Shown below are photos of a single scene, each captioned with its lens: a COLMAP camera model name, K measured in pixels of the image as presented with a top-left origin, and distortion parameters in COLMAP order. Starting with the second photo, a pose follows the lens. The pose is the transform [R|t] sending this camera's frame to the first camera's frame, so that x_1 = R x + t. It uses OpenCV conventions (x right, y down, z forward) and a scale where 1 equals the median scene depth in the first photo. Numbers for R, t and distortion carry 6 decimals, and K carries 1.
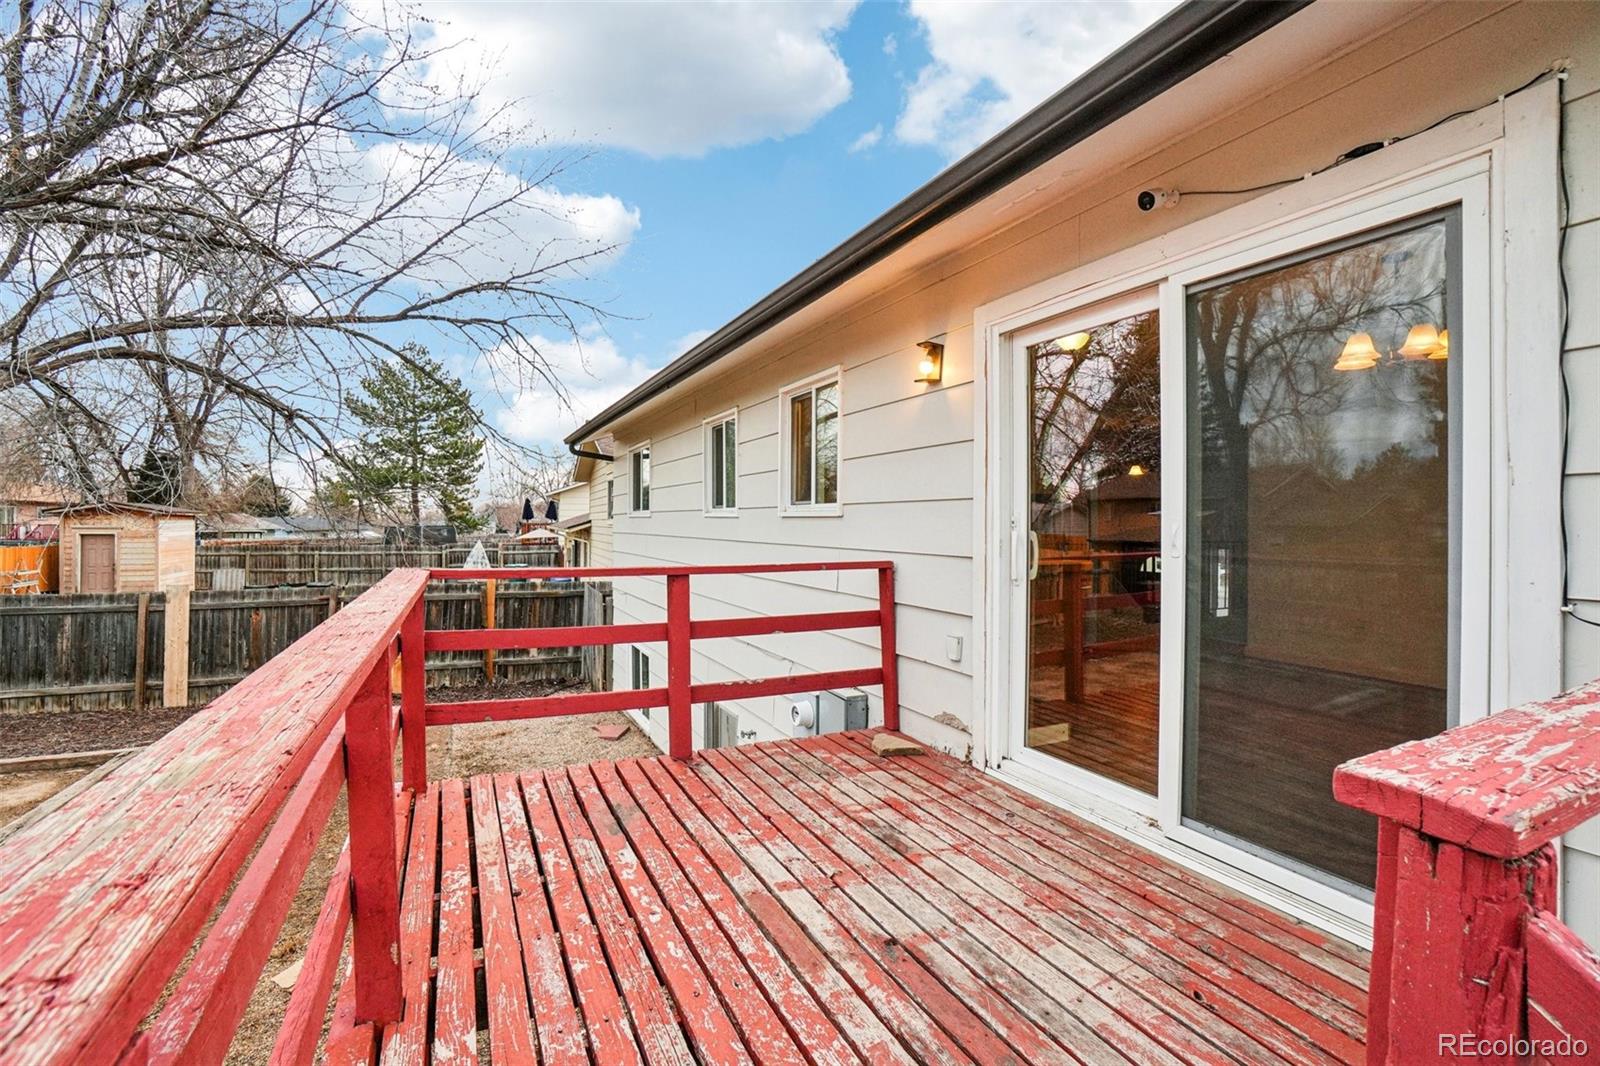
lens RADIAL K [[714.1, 0, 800.0], [0, 714.1, 533.0], [0, 0, 1]] dist [-0.035084, 0.000033]
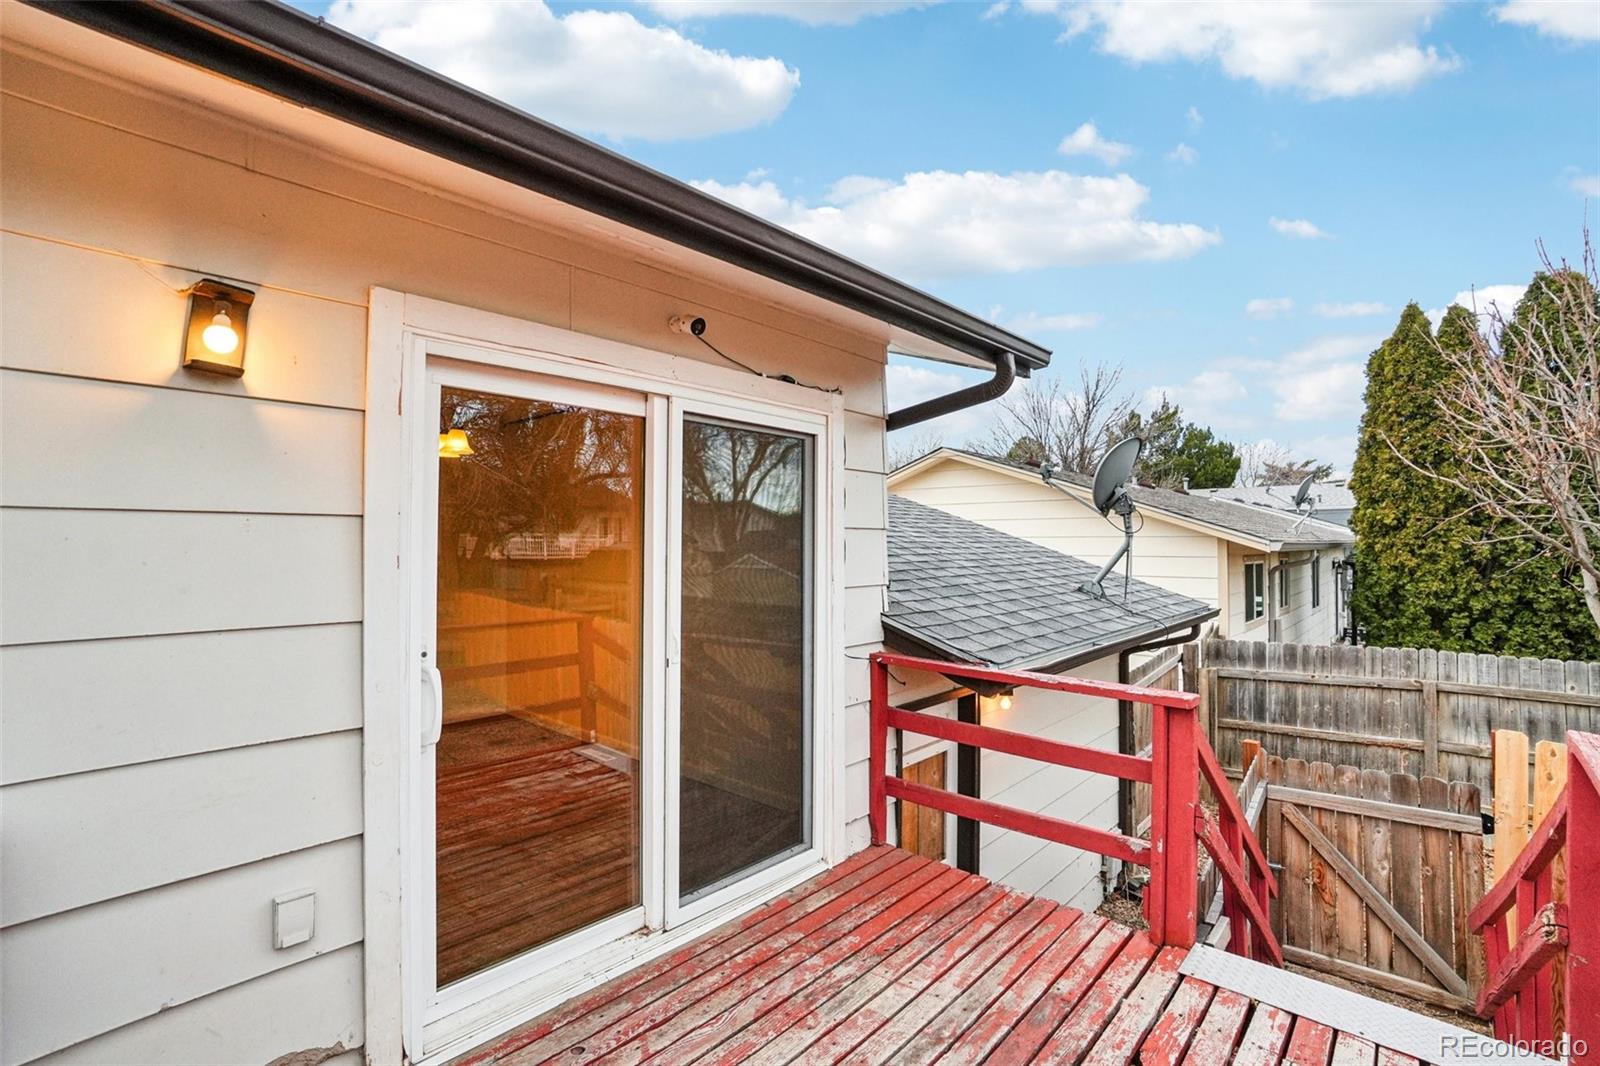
lens RADIAL K [[714.1, 0, 800.0], [0, 714.1, 533.0], [0, 0, 1]] dist [-0.035084, 0.000033]
pose [[-0.365328, 0.011316, 0.930810, -0.554488], [0.011744, 0.999903, -0.007547, -0.153080], [-0.930805, 0.008174, -0.365425, 1.248869]]
